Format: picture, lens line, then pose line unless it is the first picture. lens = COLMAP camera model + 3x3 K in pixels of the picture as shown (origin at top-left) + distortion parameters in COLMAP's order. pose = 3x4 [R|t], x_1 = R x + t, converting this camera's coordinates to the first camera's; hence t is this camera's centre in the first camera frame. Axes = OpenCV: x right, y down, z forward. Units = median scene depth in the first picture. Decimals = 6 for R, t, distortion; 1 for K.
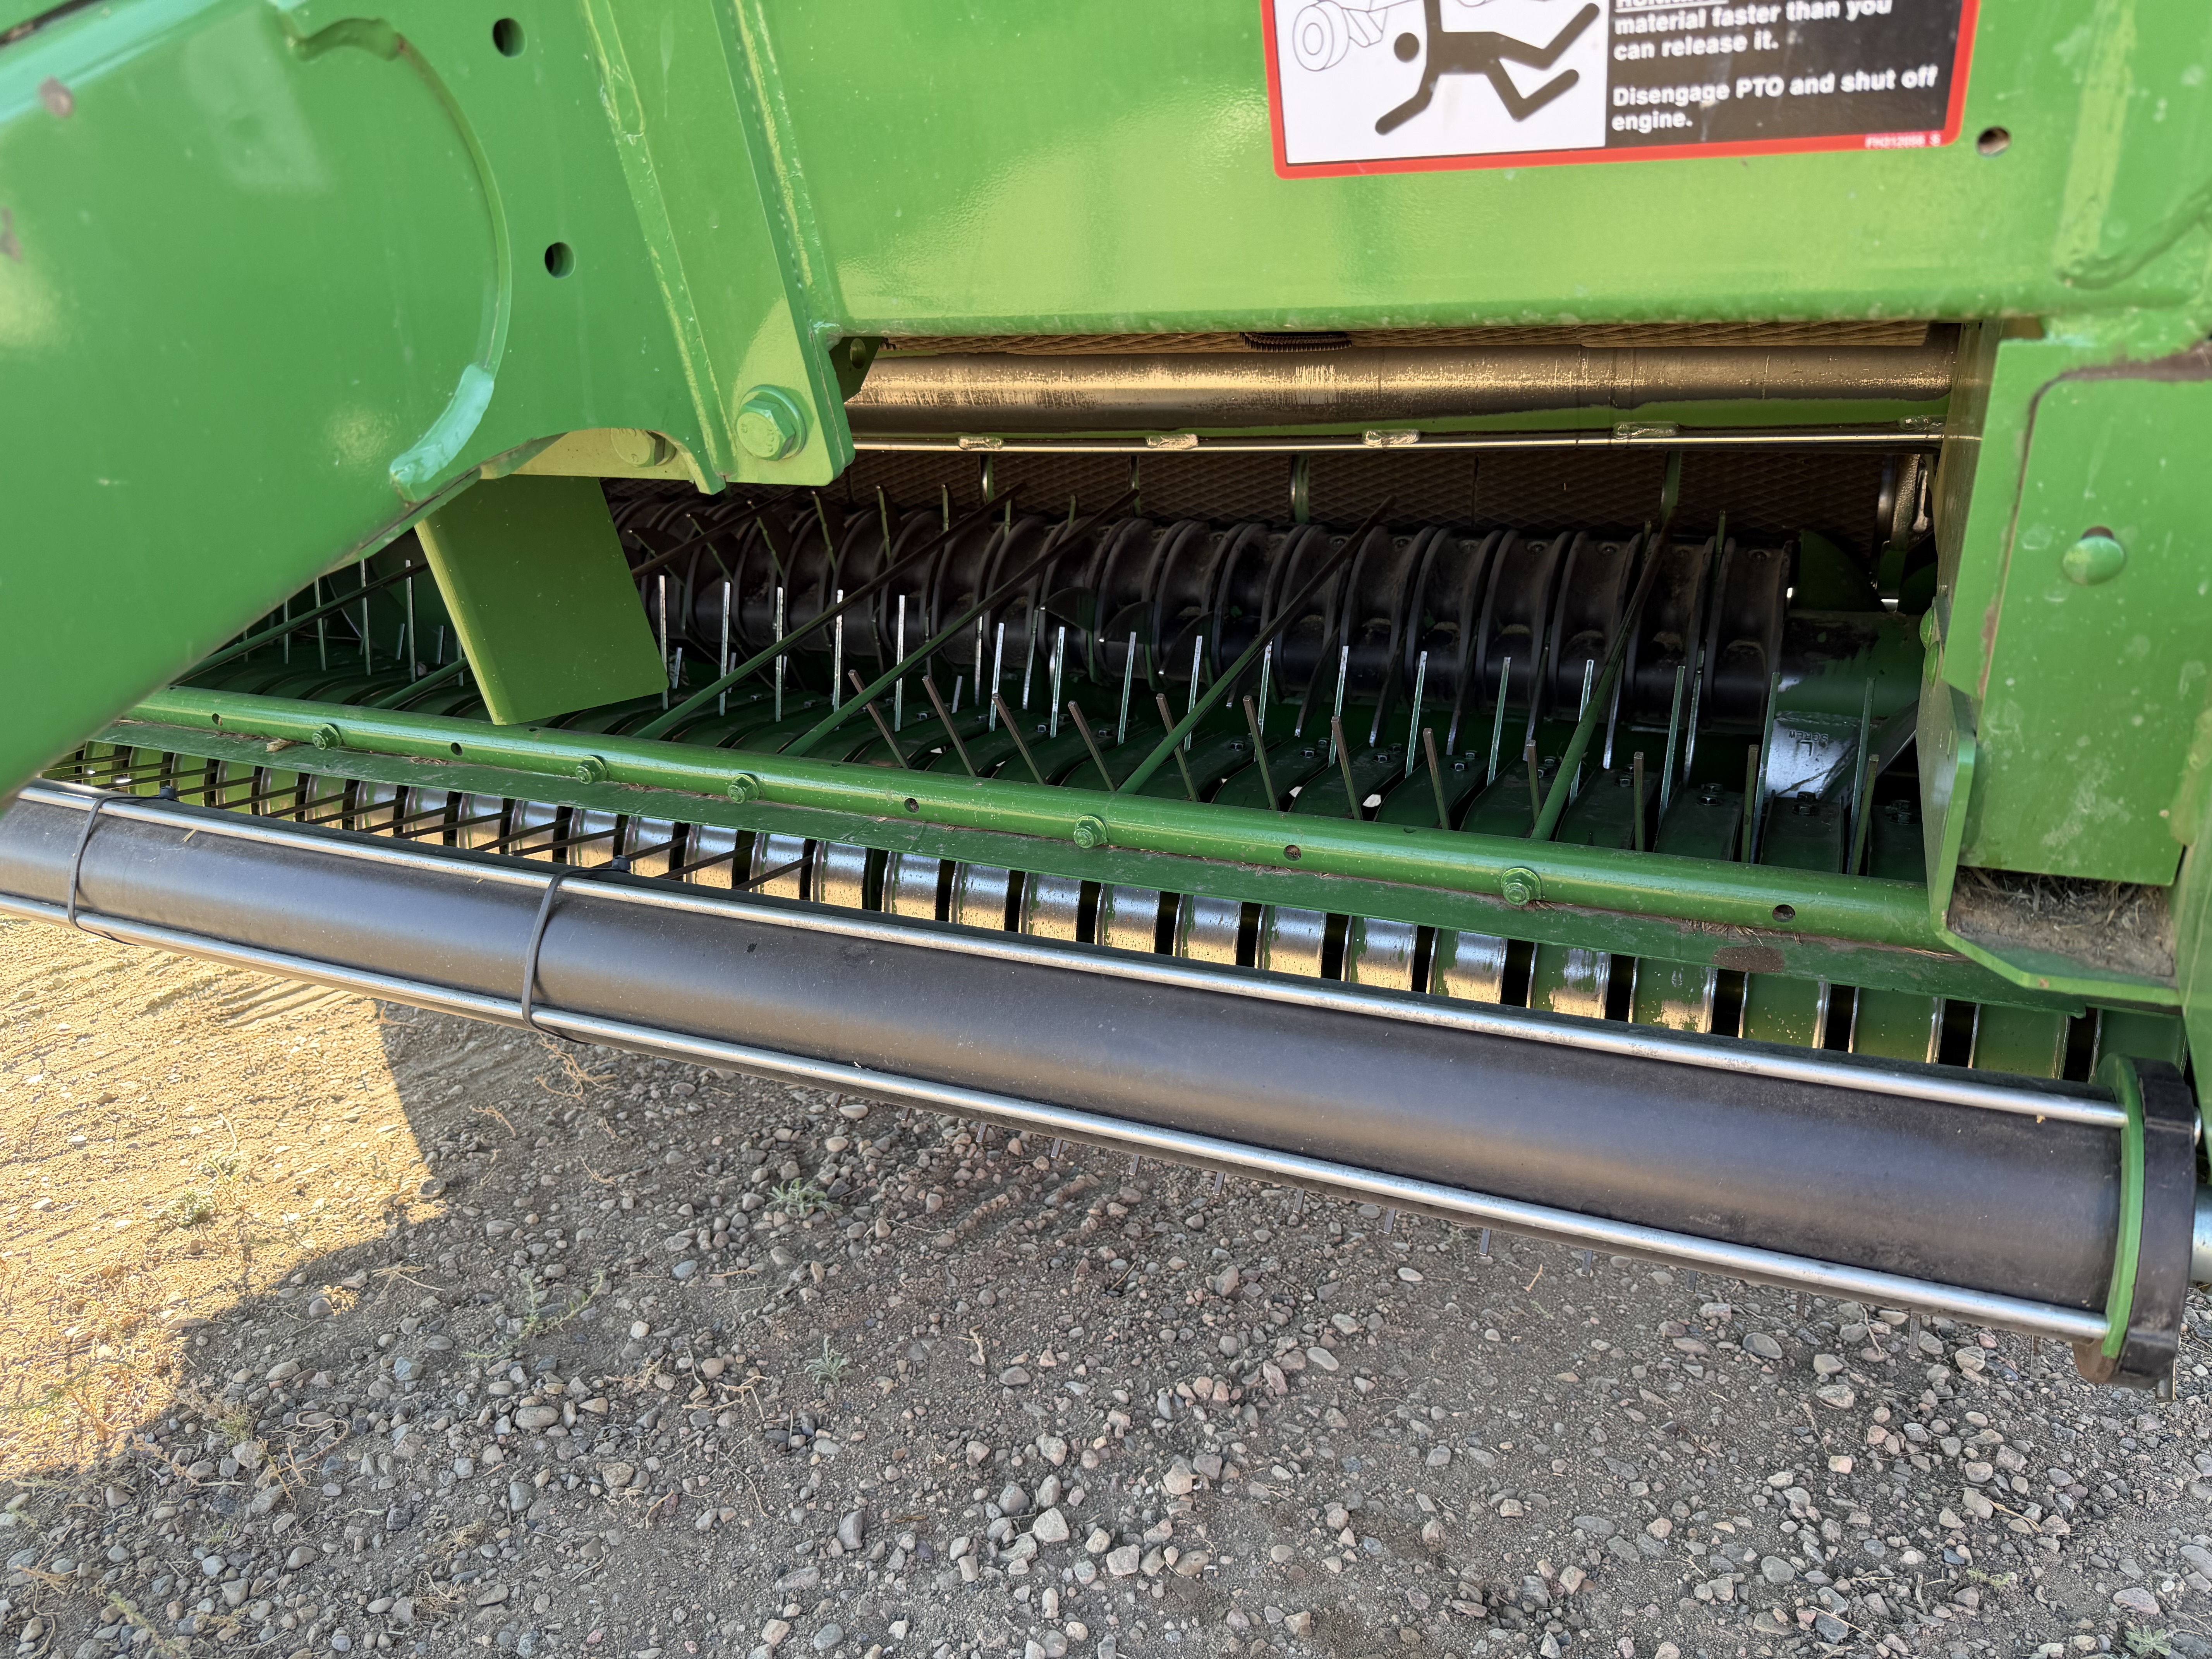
lens RADIAL K [[1570.7, 0, 1106.0], [0, 1570.7, 829.5], [0, 0, 1]] dist [-0.003369, -0.035535]
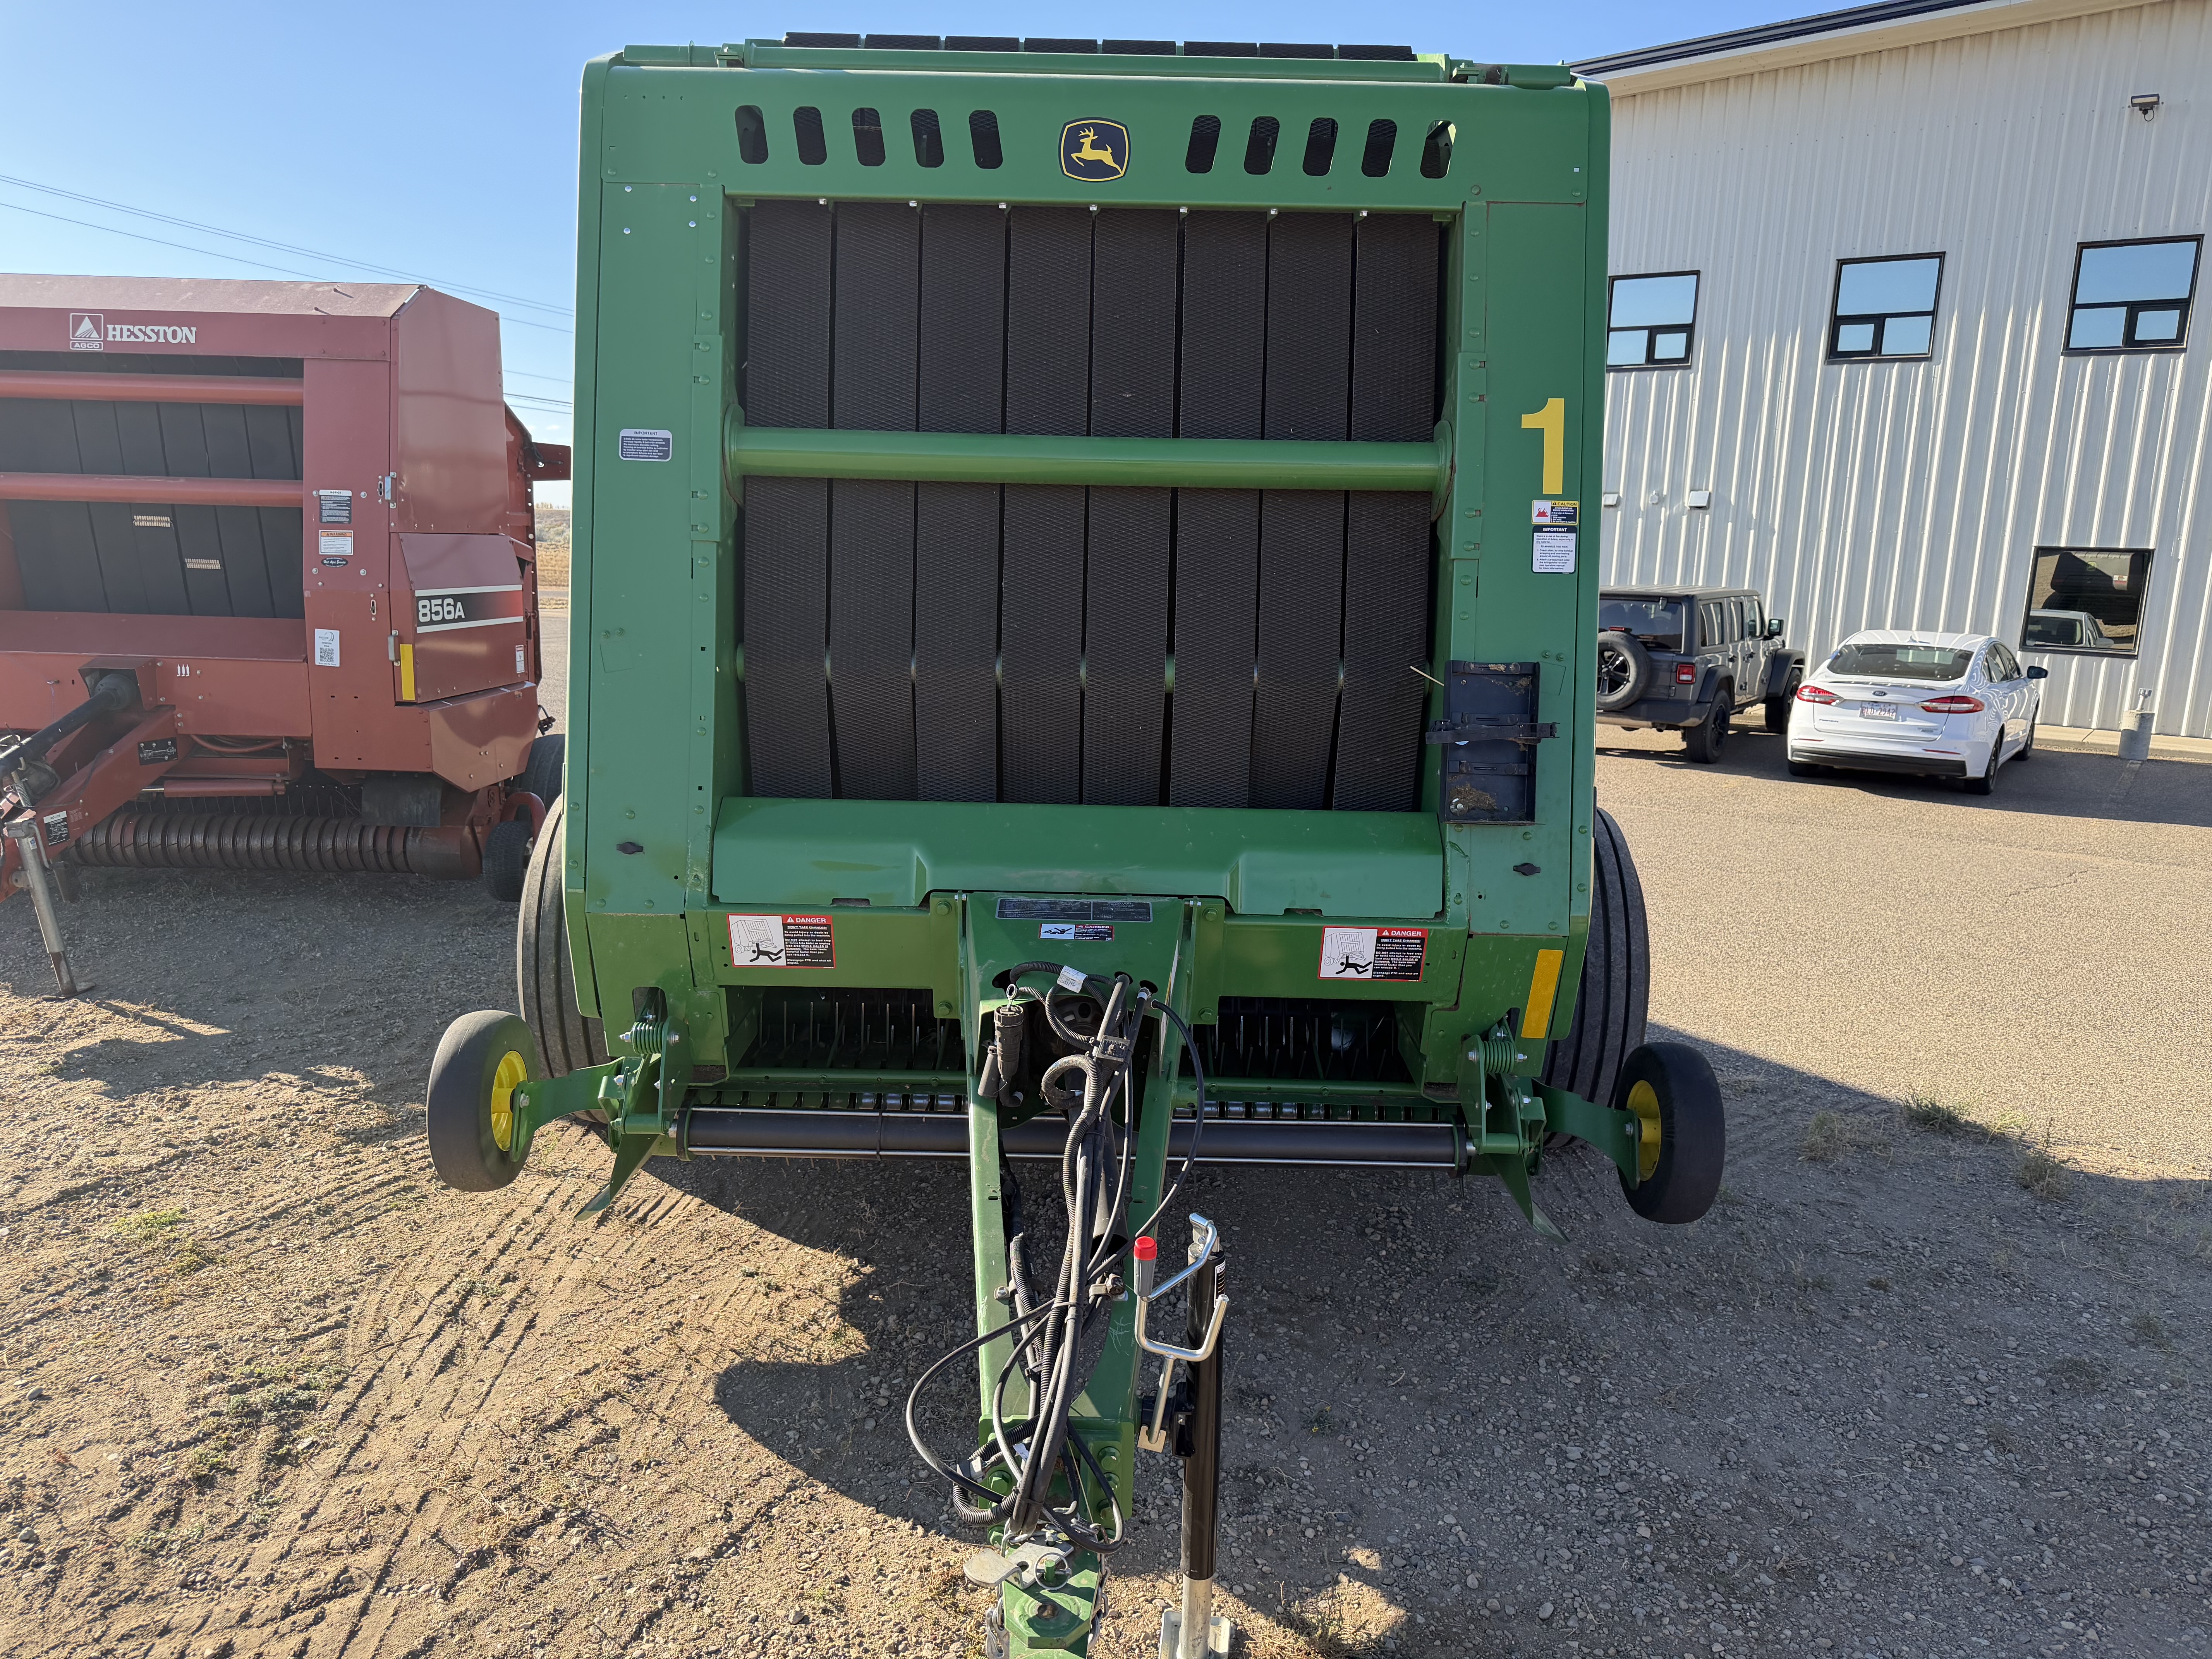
lens RADIAL K [[1602.9, 0, 1106.0], [0, 1602.9, 829.5], [0, 0, 1]] dist [0.000626, 0.000560]
pose [[0.910315, -0.039818, 0.411997, -3.379786], [0.085184, 0.992078, -0.092334, -0.526373], [-0.405056, 0.119149, 0.906495, -4.630567]]
